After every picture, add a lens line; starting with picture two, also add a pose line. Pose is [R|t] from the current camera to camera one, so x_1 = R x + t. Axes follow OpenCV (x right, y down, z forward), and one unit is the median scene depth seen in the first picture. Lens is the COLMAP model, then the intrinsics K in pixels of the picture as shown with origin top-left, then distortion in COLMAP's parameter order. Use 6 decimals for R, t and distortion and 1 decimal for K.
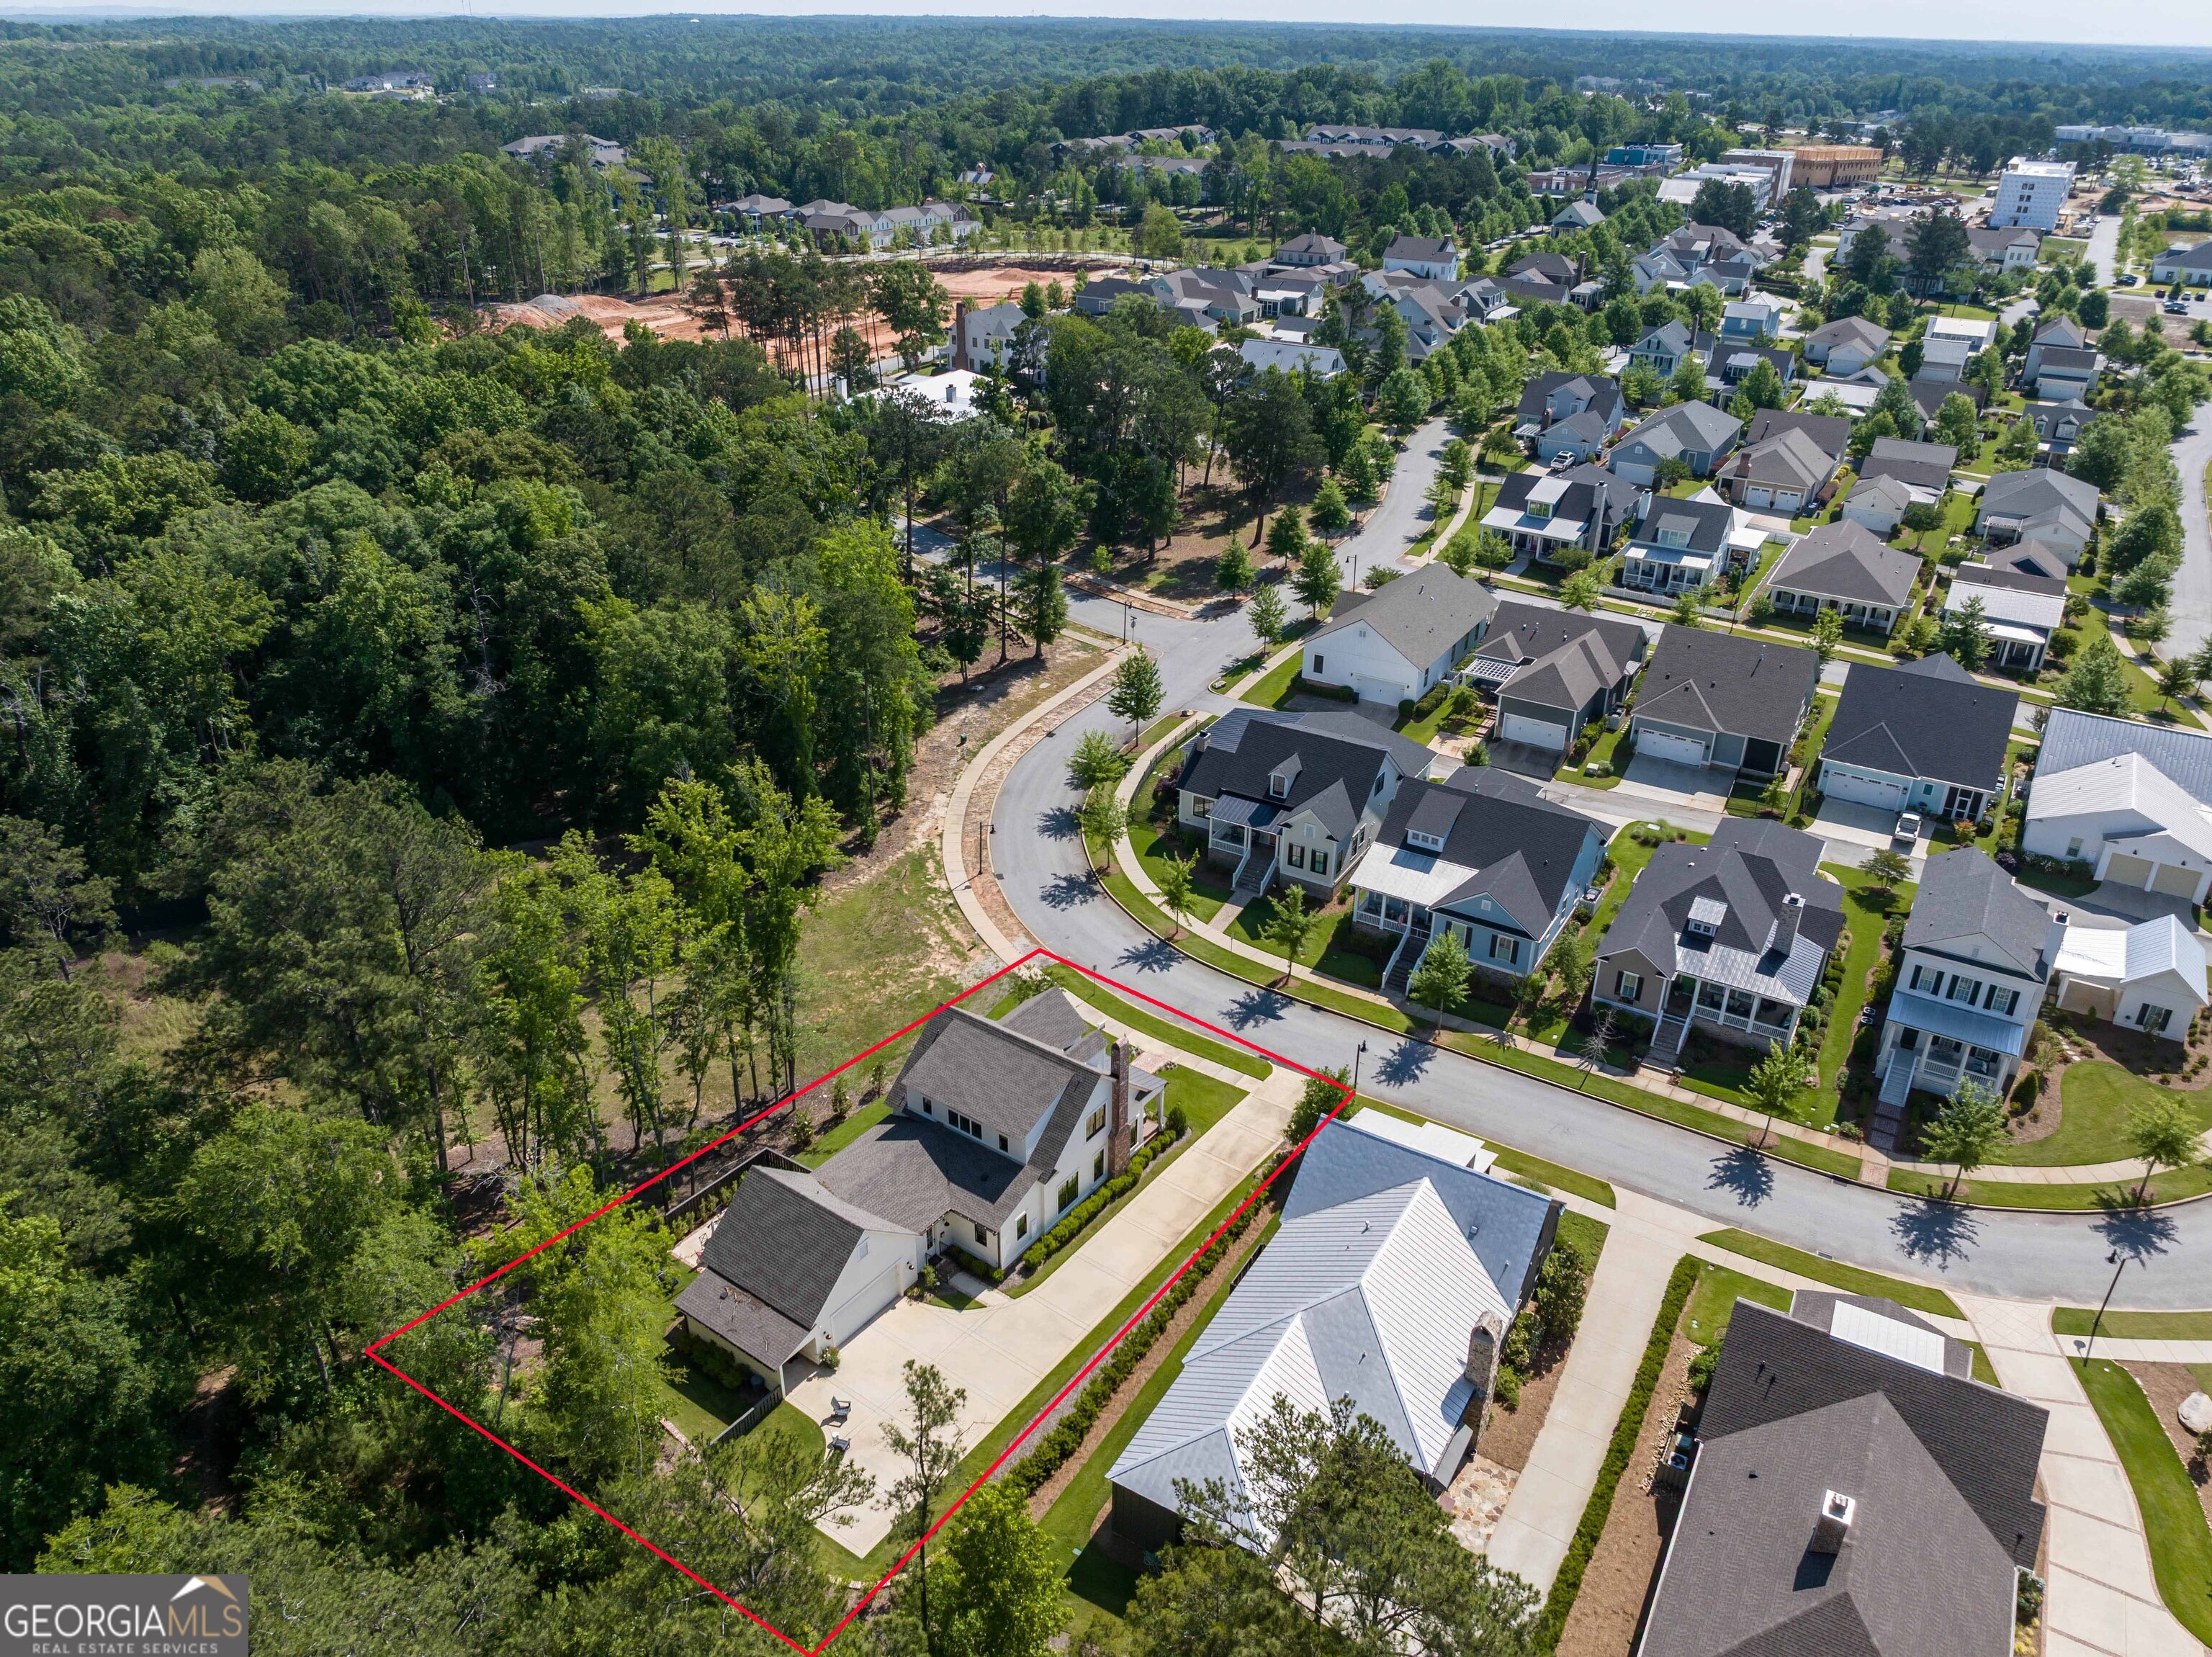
lens RADIAL K [[1555.8, 0, 1104.5], [0, 1555.8, 818.6], [0, 0, 1]] dist [-0.026064, 0.006931]
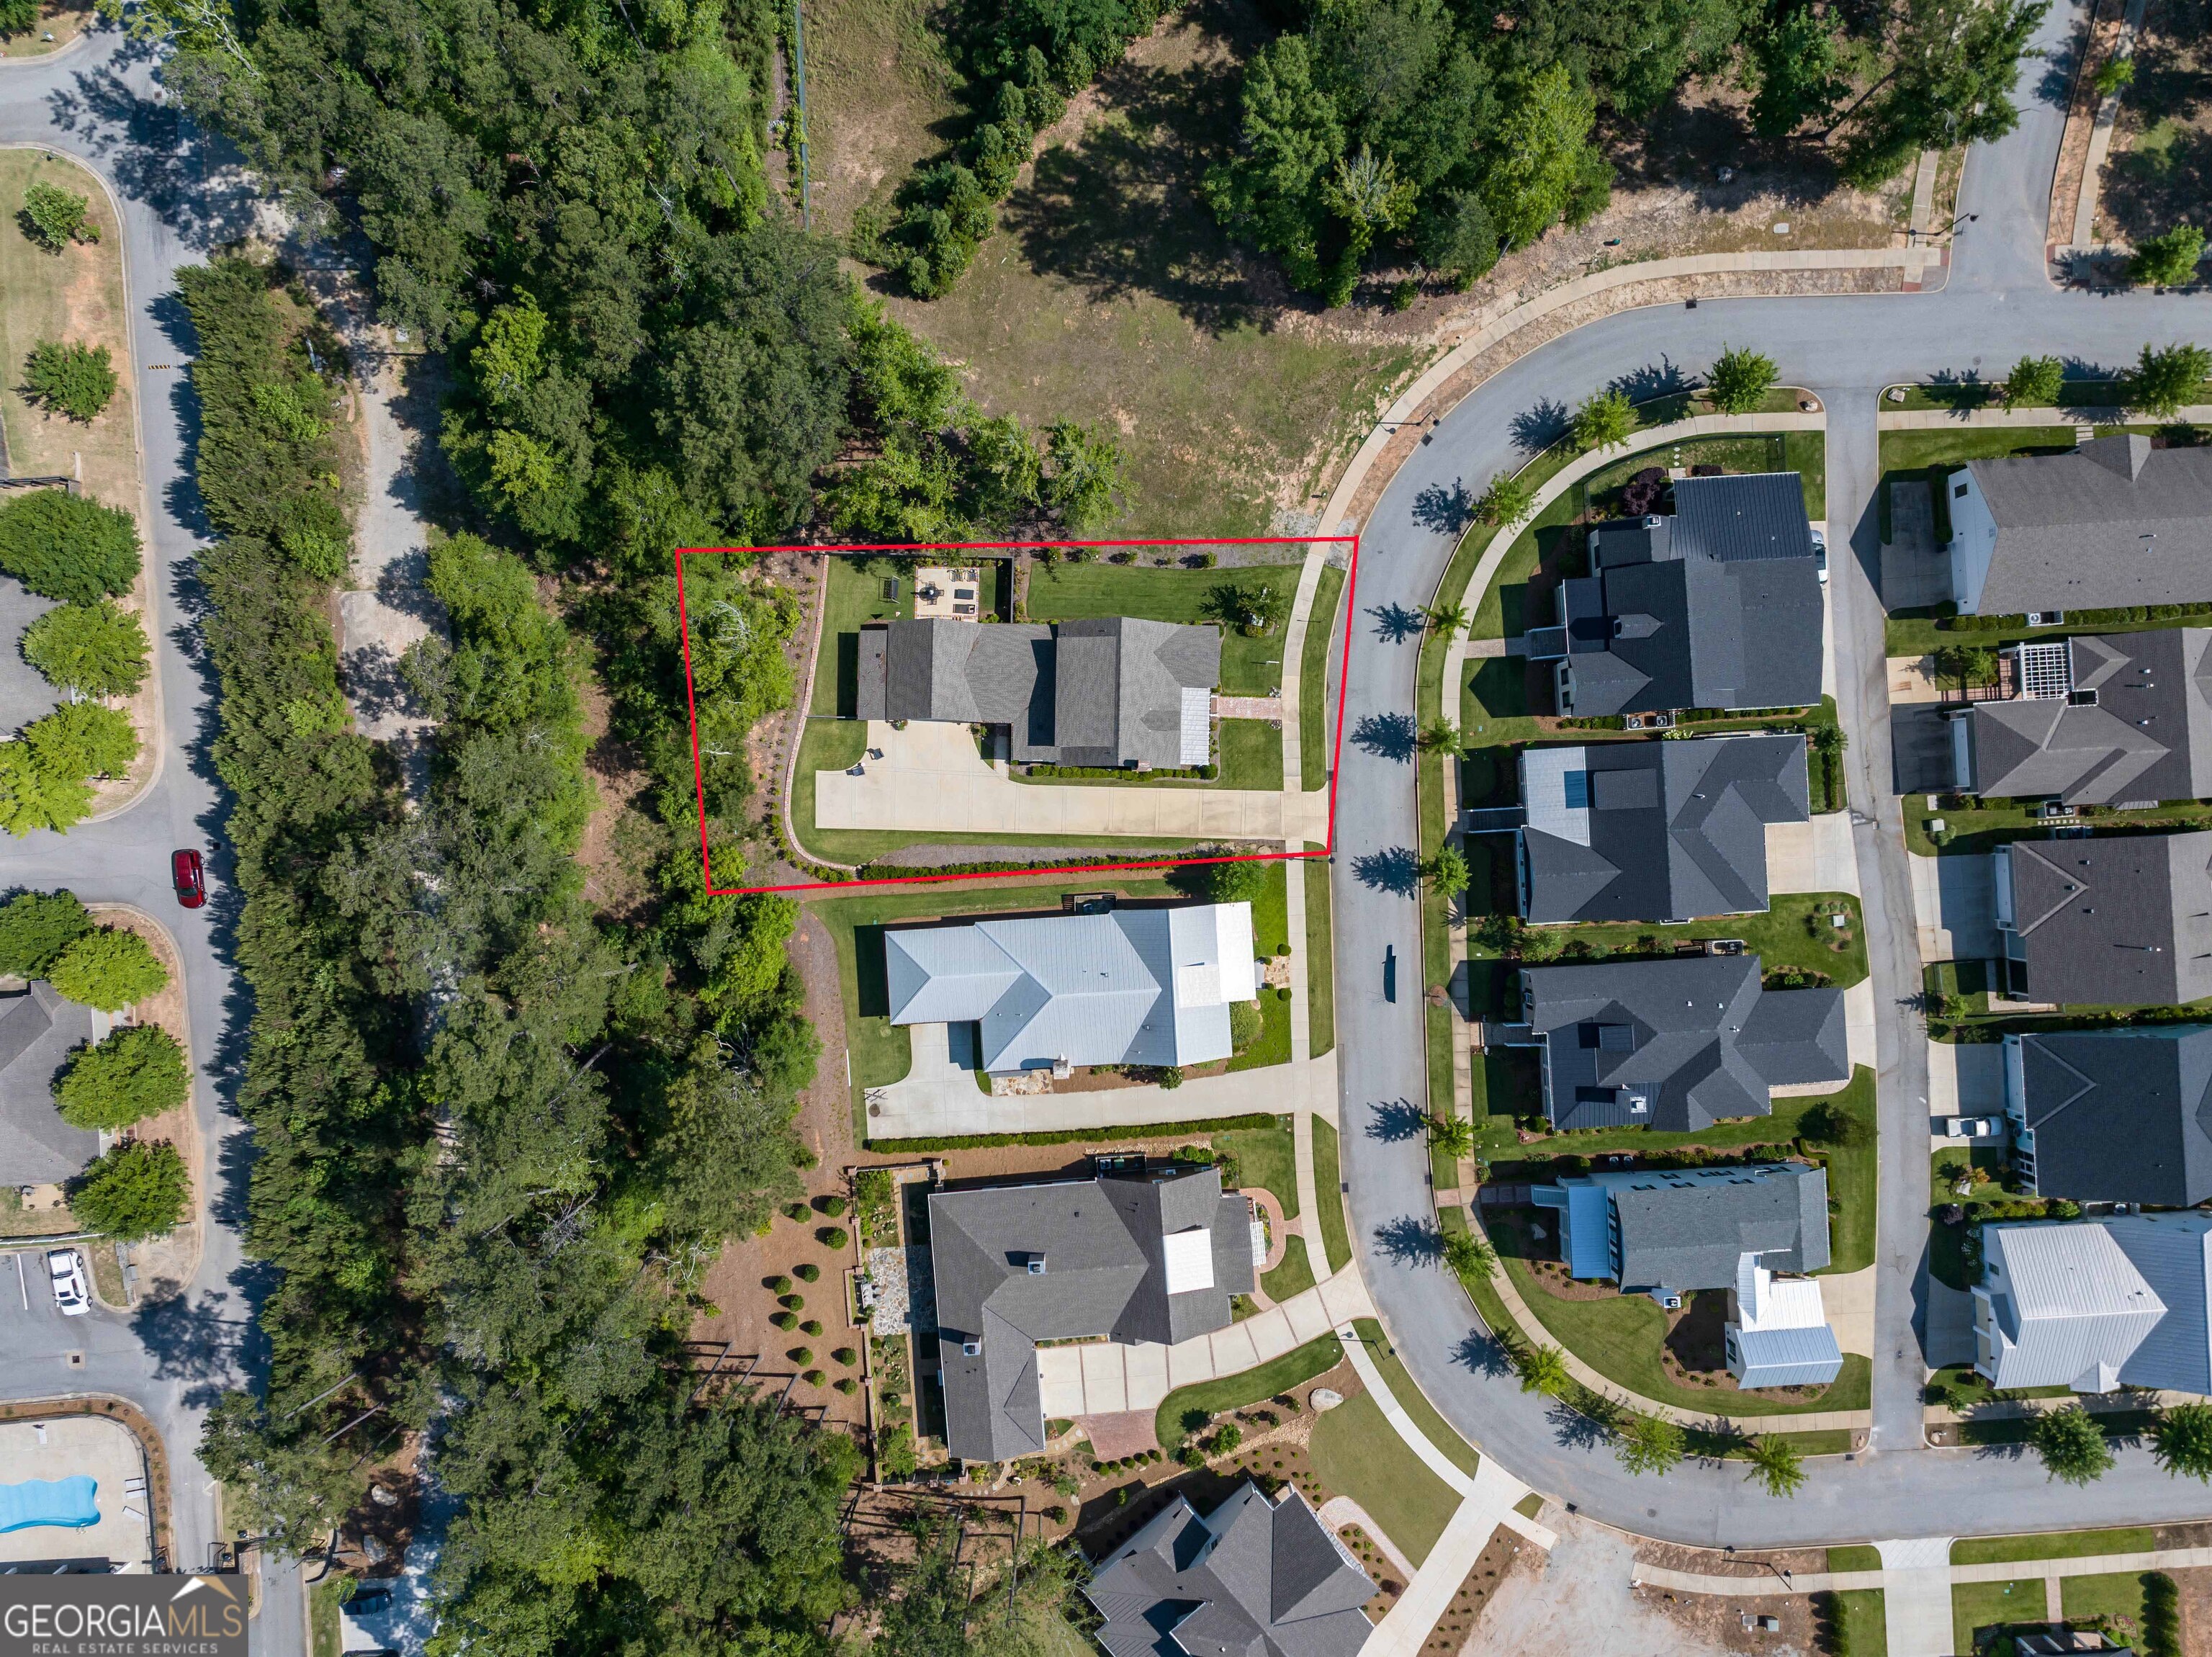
lens RADIAL K [[1555.8, 0, 1104.5], [0, 1555.8, 818.6], [0, 0, 1]] dist [-0.026064, 0.006931]
pose [[0.568935, 0.822369, -0.004703, 0.032601], [-0.377866, 0.266488, 0.886680, -0.960621], [0.730431, -0.502687, 0.462359, 0.262248]]
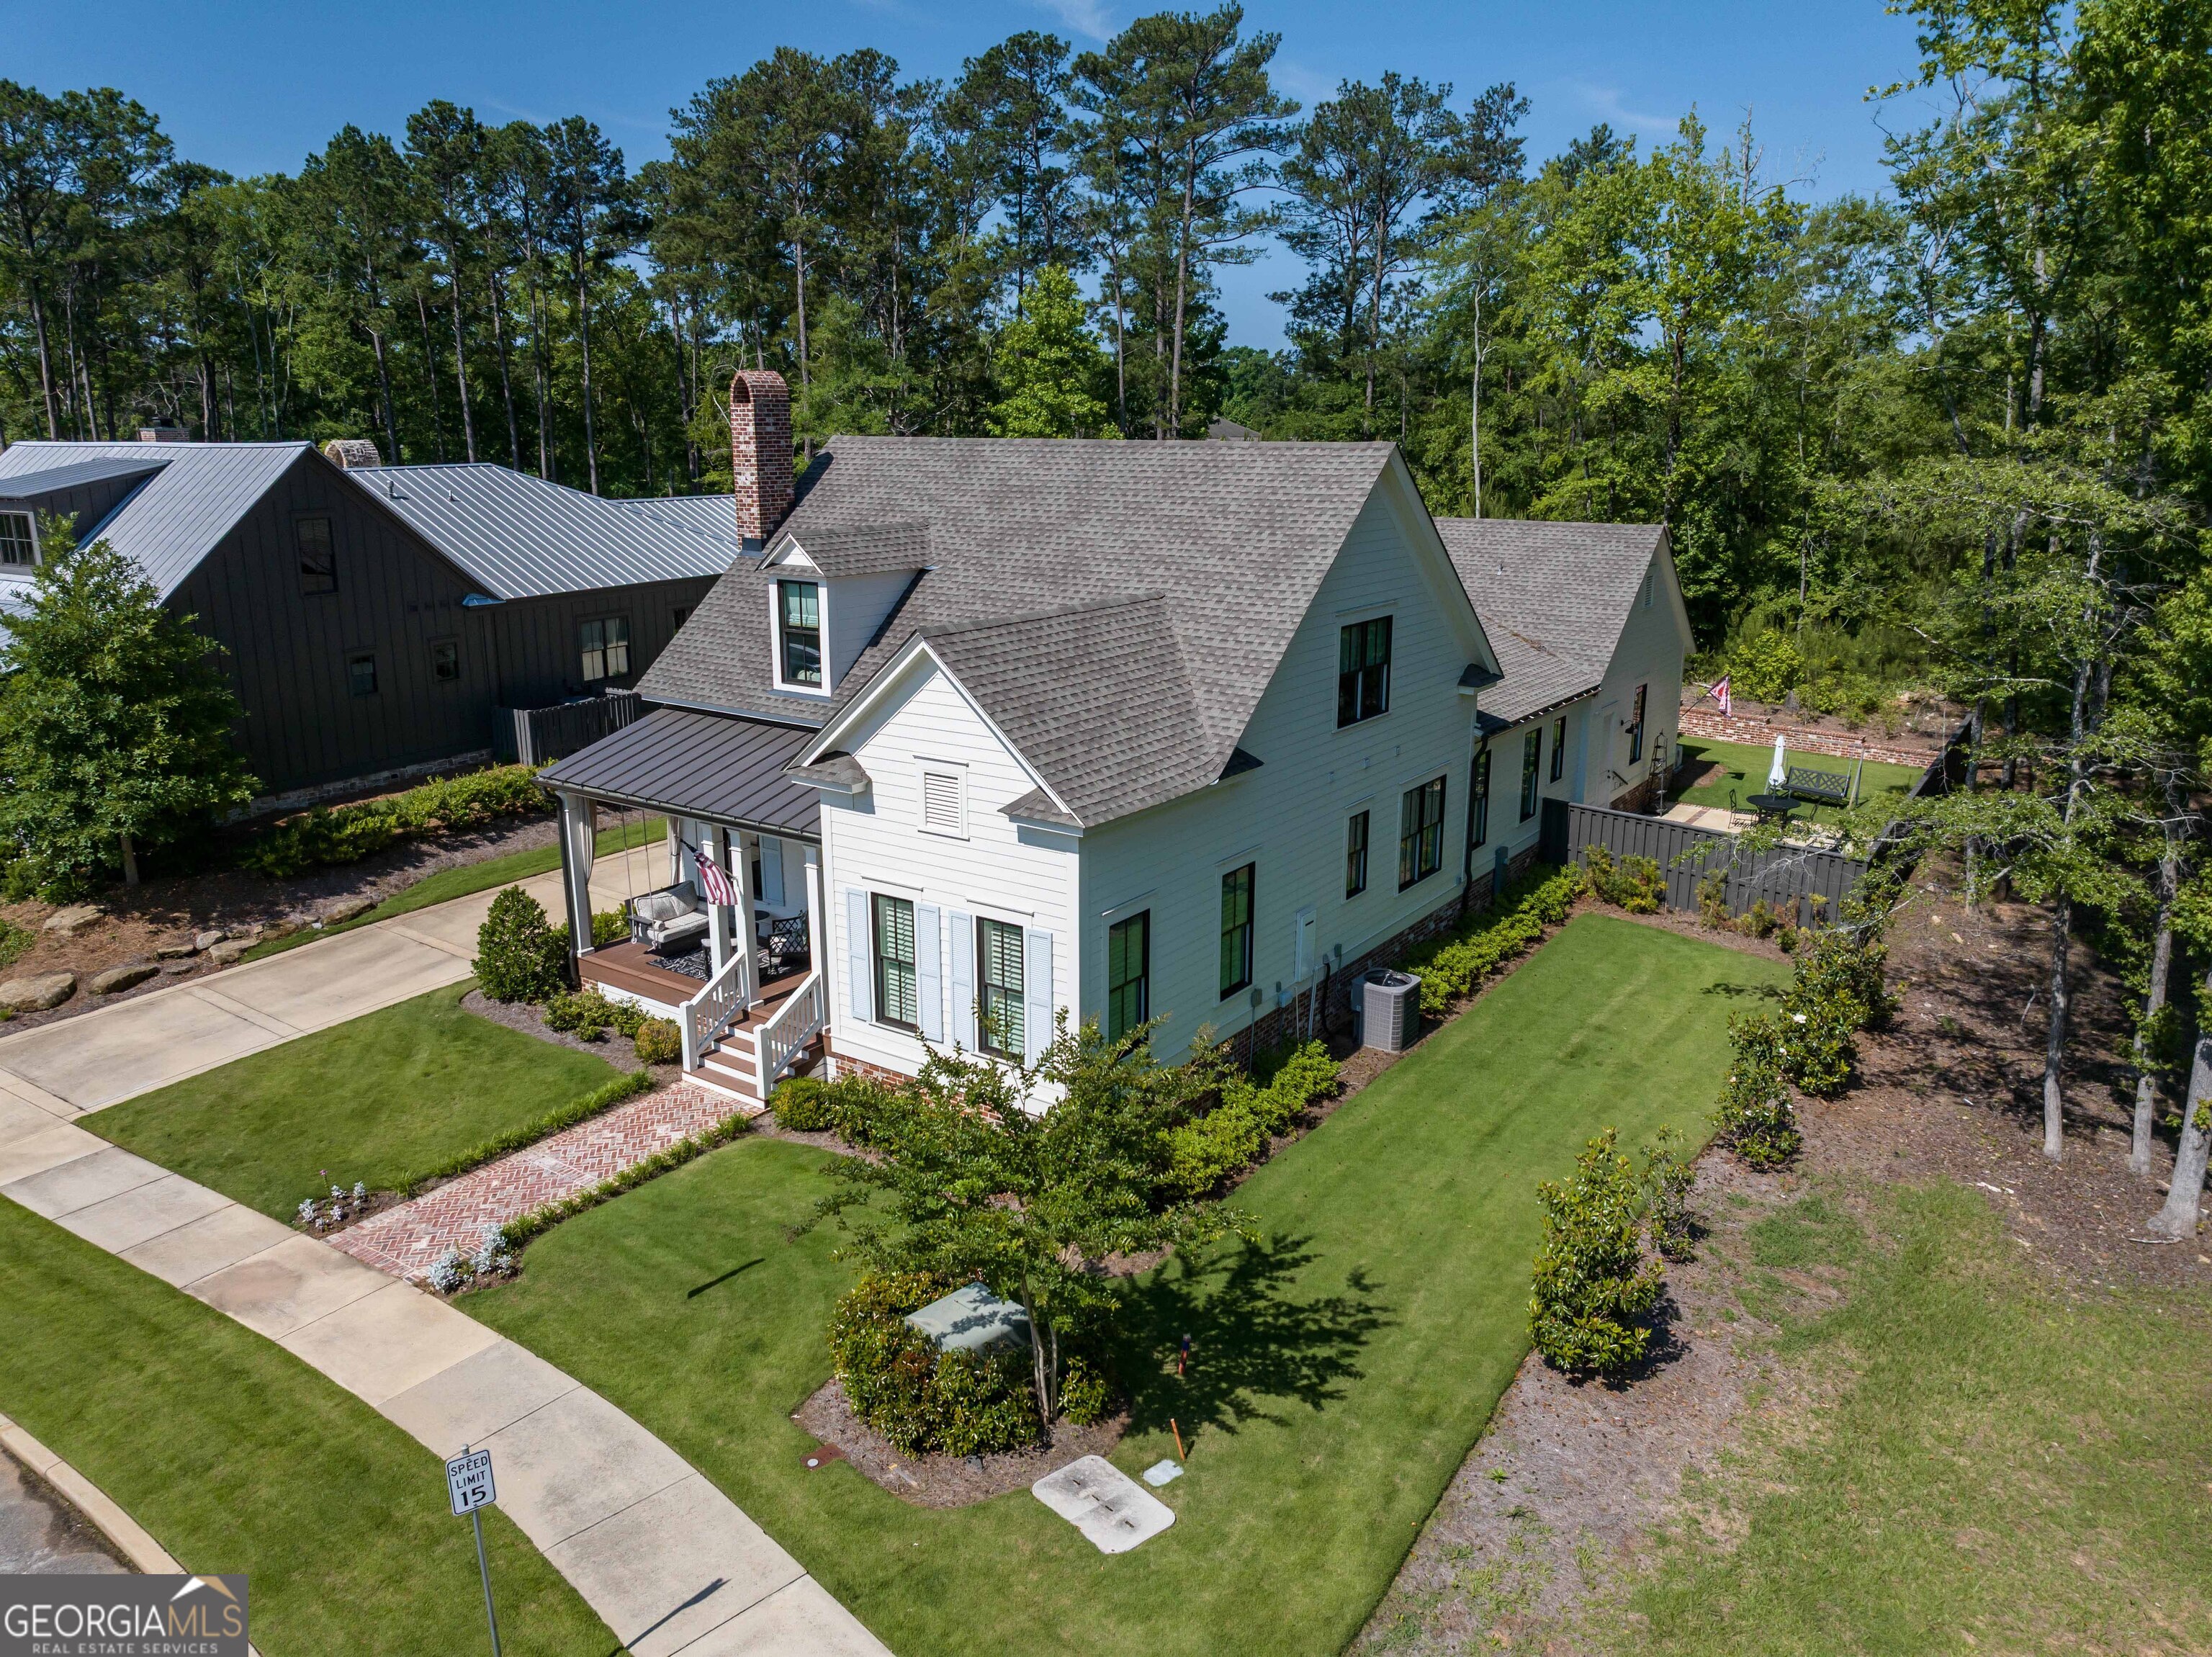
lens RADIAL K [[1555.8, 0, 1104.5], [0, 1555.8, 818.6], [0, 0, 1]] dist [-0.026064, 0.006931]
pose [[-0.999902, -0.006730, -0.012291, -0.051686], [-0.013214, 0.744782, 0.667177, -0.005595], [0.004664, 0.667273, -0.744798, 1.154873]]
